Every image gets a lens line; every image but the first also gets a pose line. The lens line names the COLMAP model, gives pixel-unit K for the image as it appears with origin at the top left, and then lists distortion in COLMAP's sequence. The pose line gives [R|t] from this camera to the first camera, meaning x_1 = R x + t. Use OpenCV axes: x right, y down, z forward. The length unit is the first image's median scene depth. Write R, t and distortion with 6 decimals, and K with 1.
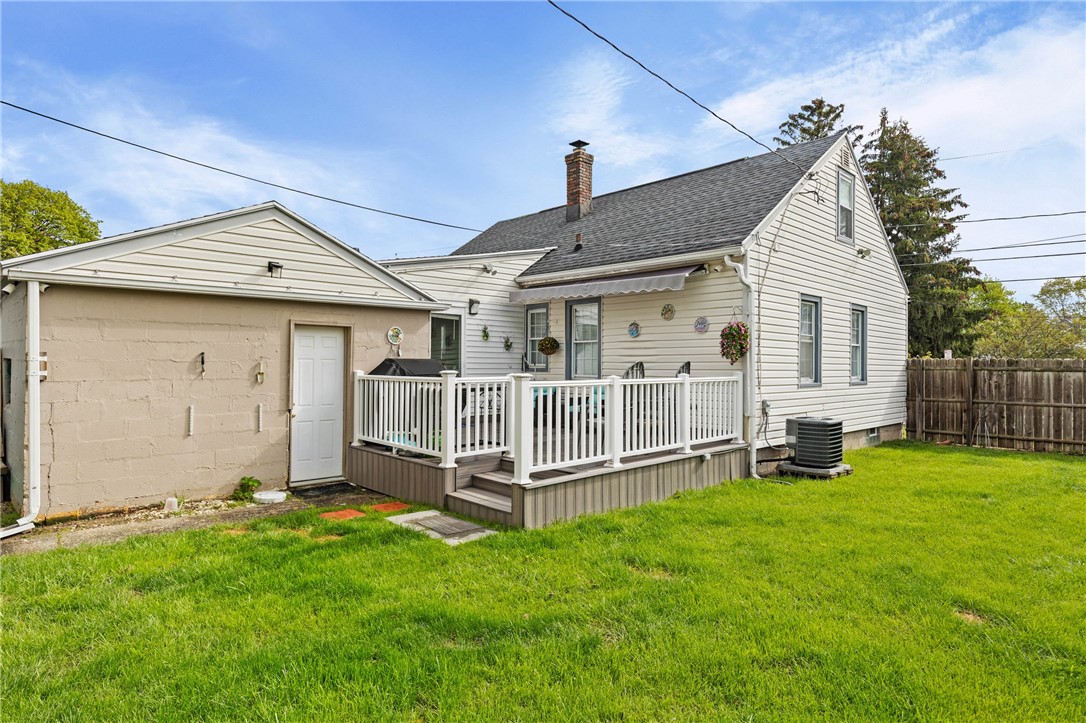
lens RADIAL K [[612.8, 0, 544.9], [0, 612.8, 360.0], [0, 0, 1]] dist [-0.001640, -0.000043]
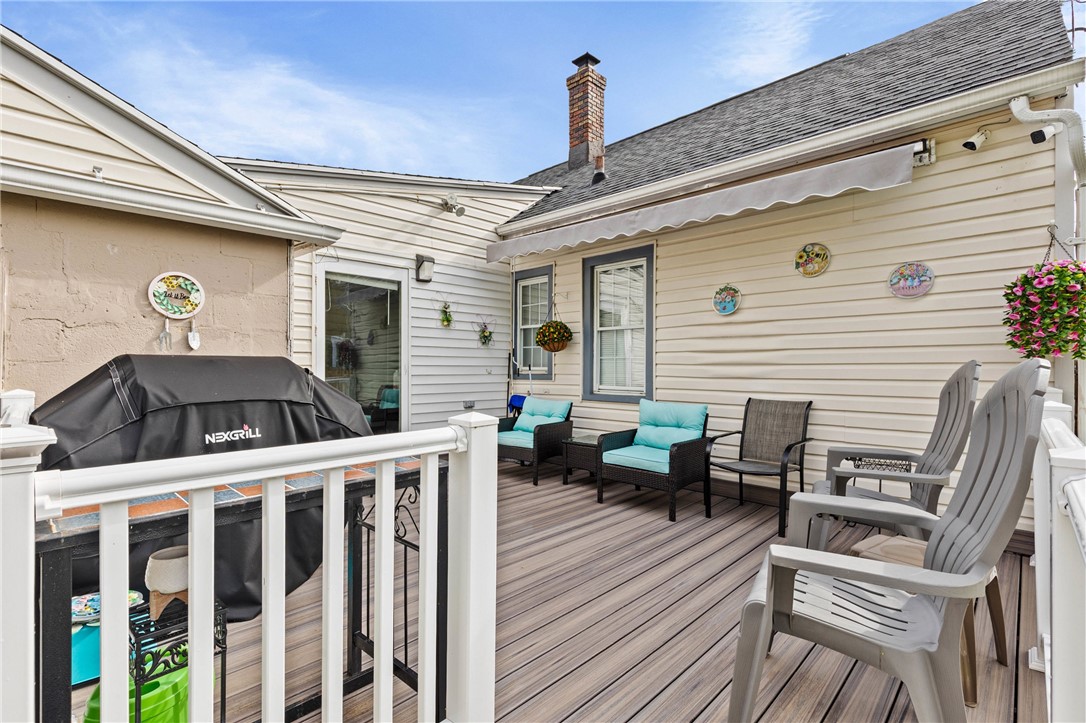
lens RADIAL K [[498.9, 0, 541.1], [0, 498.9, 367.7], [0, 0, 1]] dist [0.001116, -0.000029]
pose [[0.999495, -0.003122, 0.031622, -0.021262], [0.002764, 0.999932, 0.011350, 0.001643], [-0.031655, -0.011257, 0.999435, 0.519102]]
